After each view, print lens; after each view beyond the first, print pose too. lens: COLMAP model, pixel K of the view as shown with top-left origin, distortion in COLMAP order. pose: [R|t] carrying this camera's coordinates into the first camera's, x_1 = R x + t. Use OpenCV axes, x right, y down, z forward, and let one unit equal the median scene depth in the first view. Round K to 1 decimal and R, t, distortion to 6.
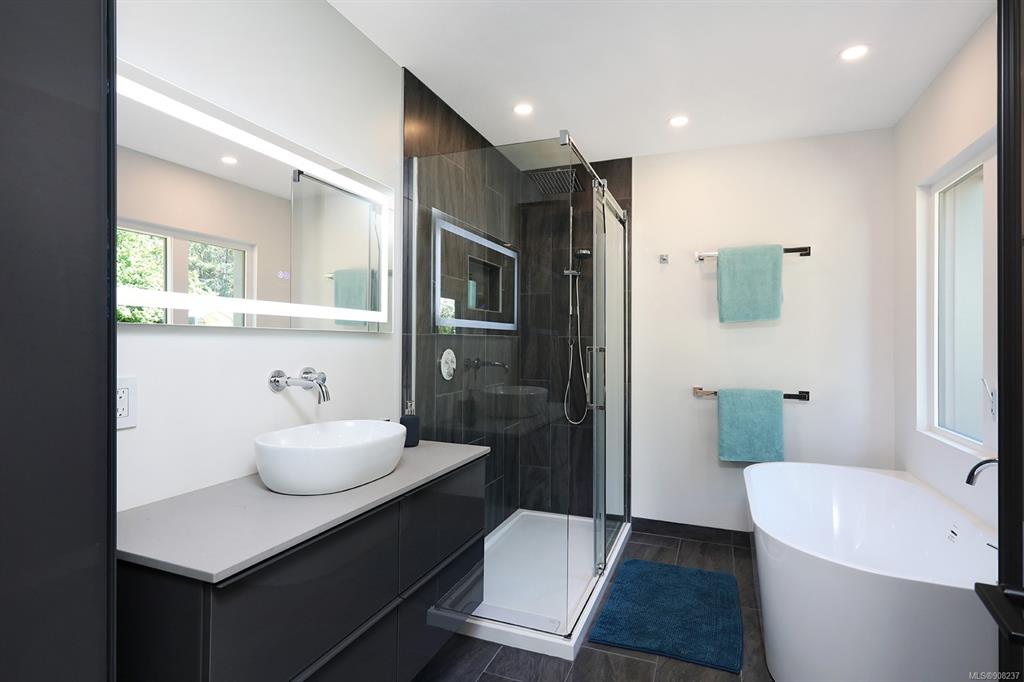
lens RADIAL K [[526.6, 0, 529.4], [0, 526.6, 334.9], [0, 0, 1]] dist [-0.000205, 0.000147]
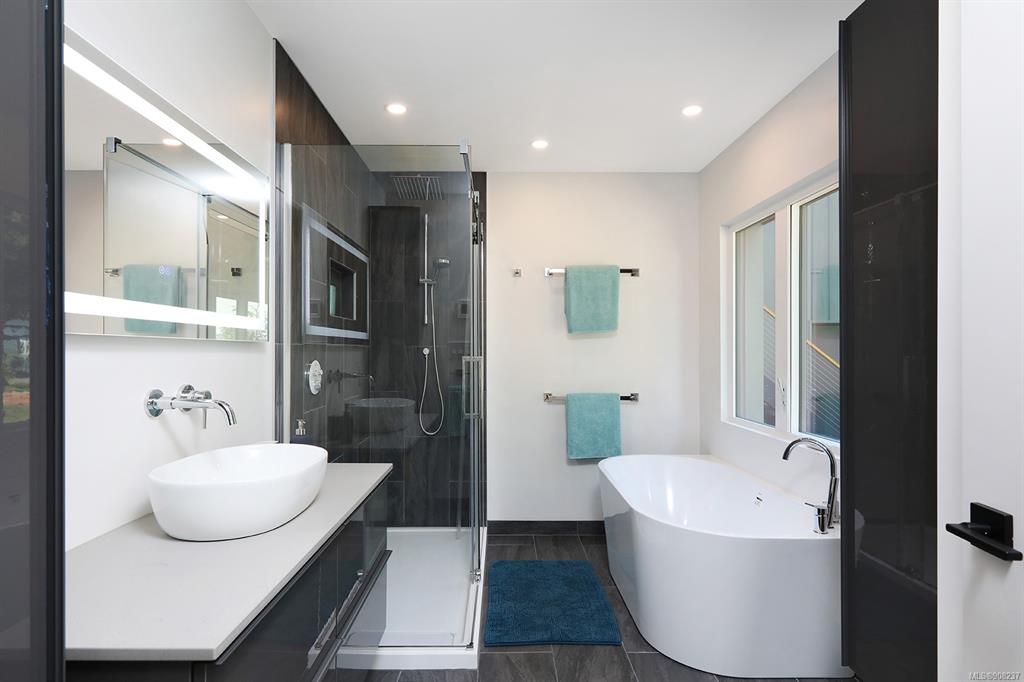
lens RADIAL K [[523.6, 0, 517.3], [0, 523.6, 344.8], [0, 0, 1]] dist [-0.009554, 0.000090]
pose [[0.924095, -0.000118, 0.382162, -0.163261], [-0.000529, 0.999999, 0.001587, -0.001032], [-0.382162, -0.001668, 0.924094, 0.036305]]
